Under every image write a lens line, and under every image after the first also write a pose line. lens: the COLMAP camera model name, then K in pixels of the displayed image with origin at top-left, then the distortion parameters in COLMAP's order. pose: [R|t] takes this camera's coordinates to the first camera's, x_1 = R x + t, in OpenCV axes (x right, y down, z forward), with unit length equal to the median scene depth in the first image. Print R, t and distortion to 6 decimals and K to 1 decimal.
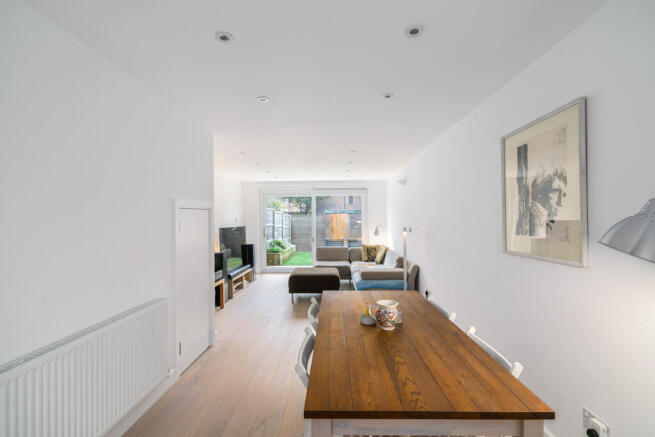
lens RADIAL K [[295.0, 0, 327.5], [0, 295.0, 218.5], [0, 0, 1]] dist [-0.000984, -0.000047]
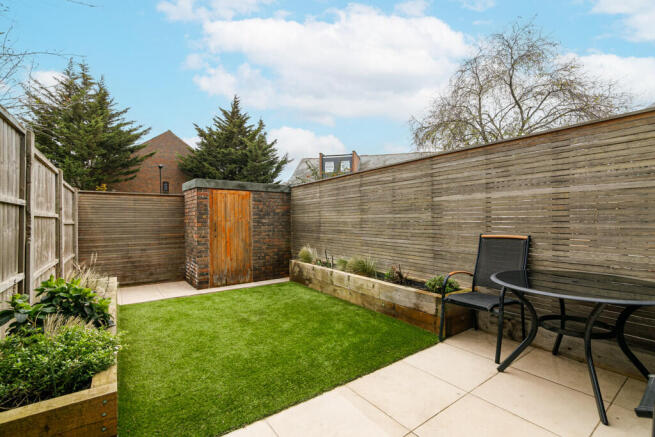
lens RADIAL K [[295.0, 0, 327.5], [0, 295.0, 218.5], [0, 0, 1]] dist [-0.000984, -0.000047]
pose [[0.796481, 0.002381, 0.604659, -0.114369], [-0.001360, 0.999997, -0.002146, 0.027231], [-0.604662, 0.000887, 0.796482, 0.588164]]
